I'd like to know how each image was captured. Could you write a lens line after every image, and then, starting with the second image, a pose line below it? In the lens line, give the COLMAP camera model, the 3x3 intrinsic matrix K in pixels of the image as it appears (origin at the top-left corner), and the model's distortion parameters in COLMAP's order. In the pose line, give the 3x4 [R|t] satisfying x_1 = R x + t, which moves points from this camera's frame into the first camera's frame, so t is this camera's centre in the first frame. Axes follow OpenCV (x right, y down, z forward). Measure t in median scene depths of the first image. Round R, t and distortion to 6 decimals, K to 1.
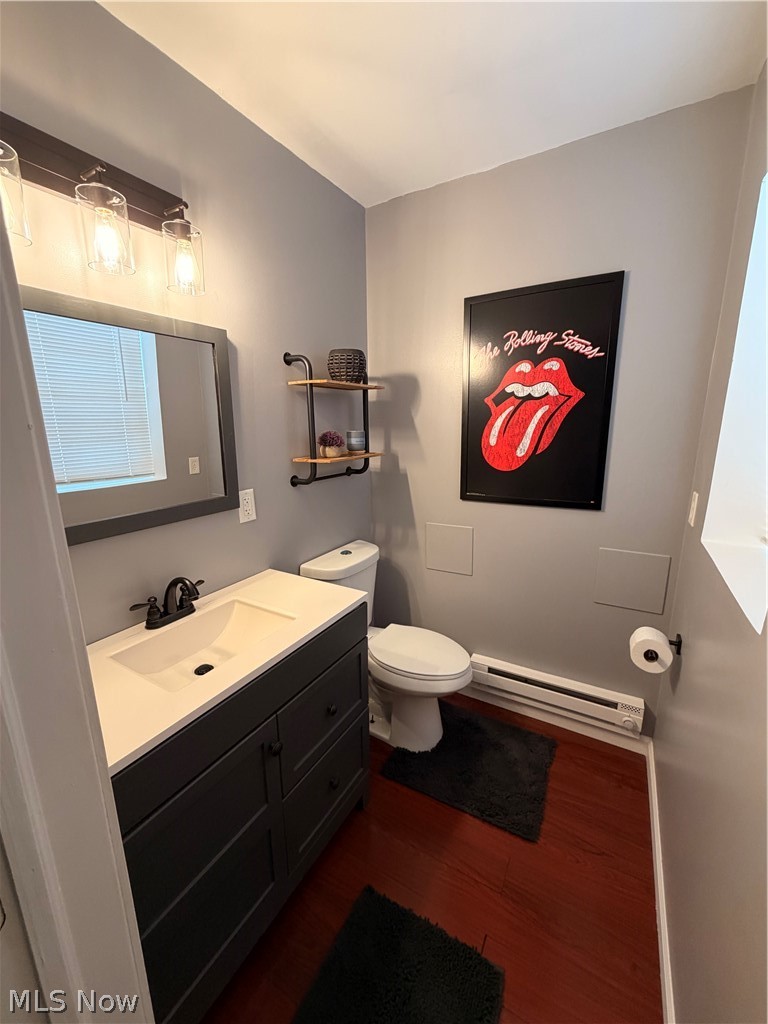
lens RADIAL K [[408.0, 0, 379.6], [0, 408.0, 512.2], [0, 0, 1]] dist [-0.000846, -0.000195]
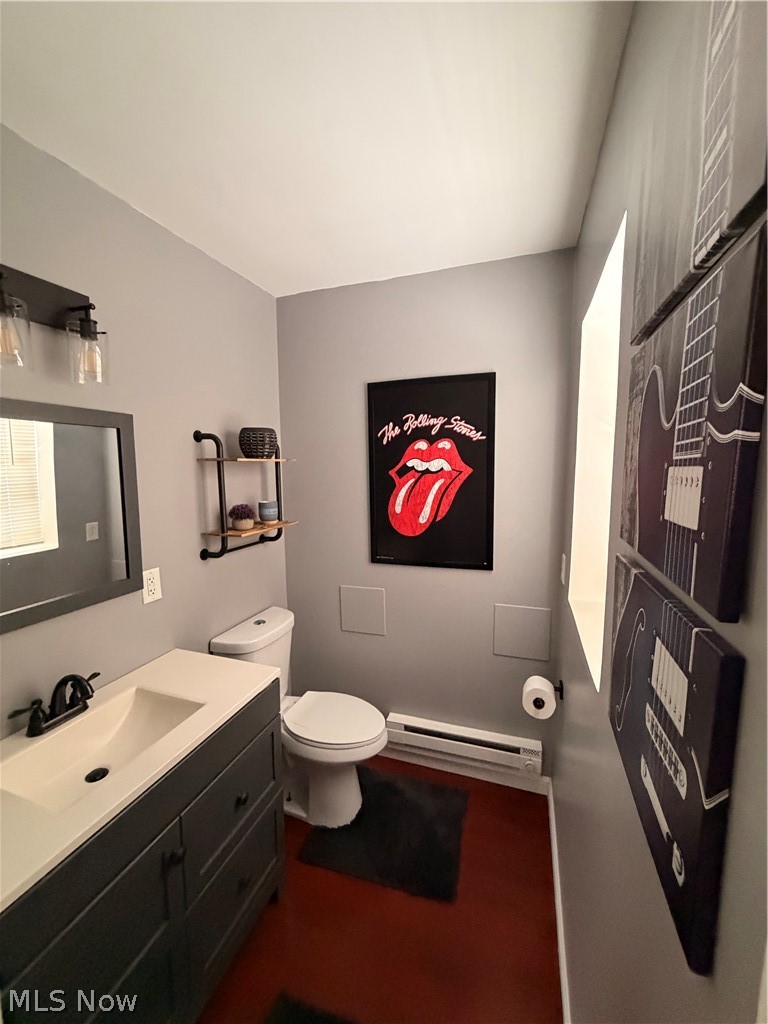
lens RADIAL K [[408.0, 0, 380.0], [0, 408.0, 512.1], [0, 0, 1]] dist [-0.000846, -0.000195]
pose [[0.981573, -0.017268, 0.190305, 0.025220], [0.037546, 0.993923, -0.103475, -0.064129], [-0.187362, 0.108713, 0.976257, -0.065272]]
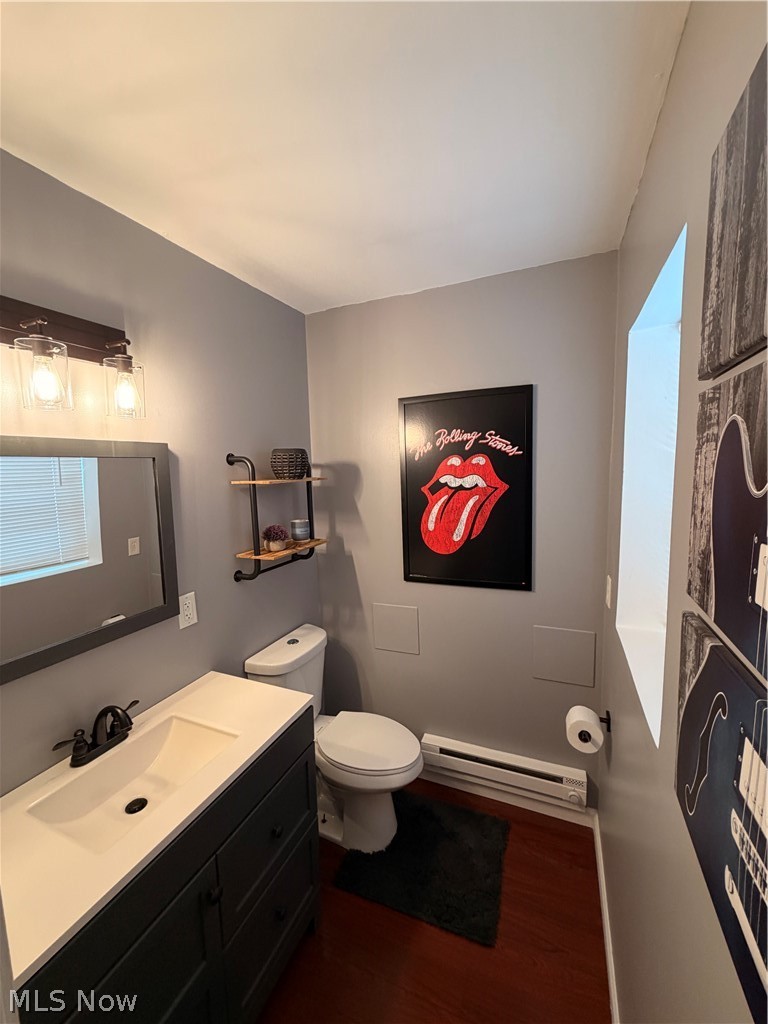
lens RADIAL K [[408.0, 0, 379.9], [0, 408.0, 512.3], [0, 0, 1]] dist [-0.000846, -0.000195]
pose [[0.992637, -0.027348, 0.118001, 0.023726], [0.040117, 0.993424, -0.107234, -0.118412], [-0.114293, 0.111178, 0.987206, -0.045453]]
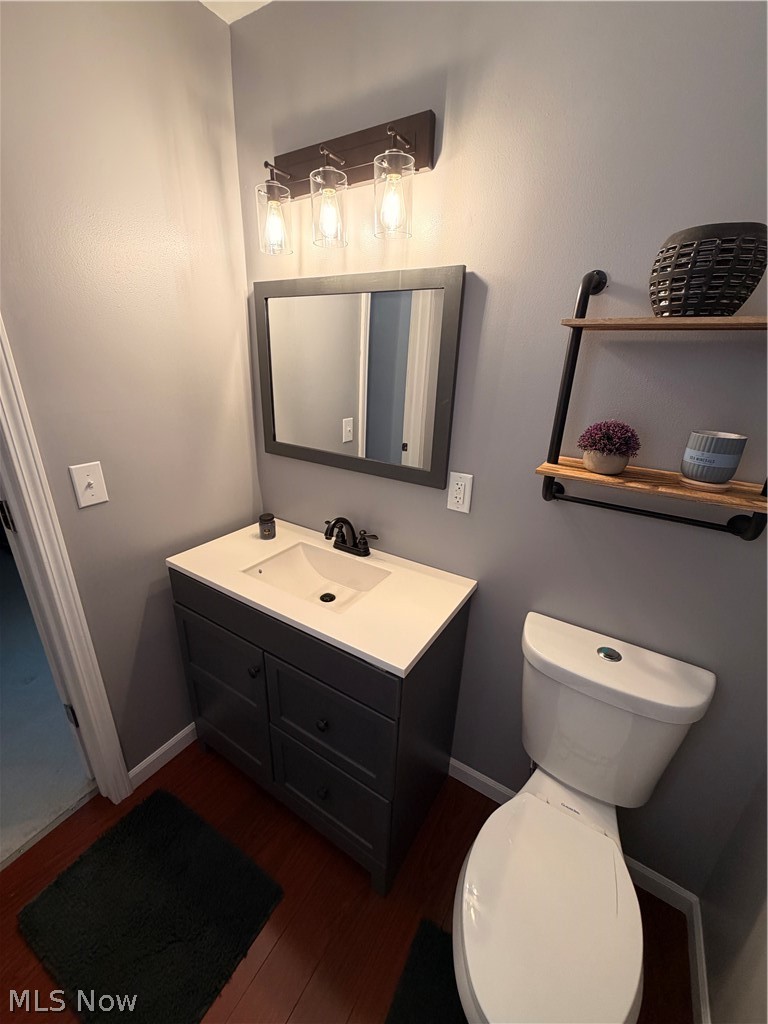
lens RADIAL K [[408.0, 0, 376.3], [0, 408.0, 512.1], [0, 0, 1]] dist [-0.000846, -0.000195]
pose [[-0.032121, 0.359066, -0.932759, 0.423510], [-0.253698, 0.899747, 0.355095, -0.212760], [0.966750, 0.248045, 0.062193, 0.749977]]
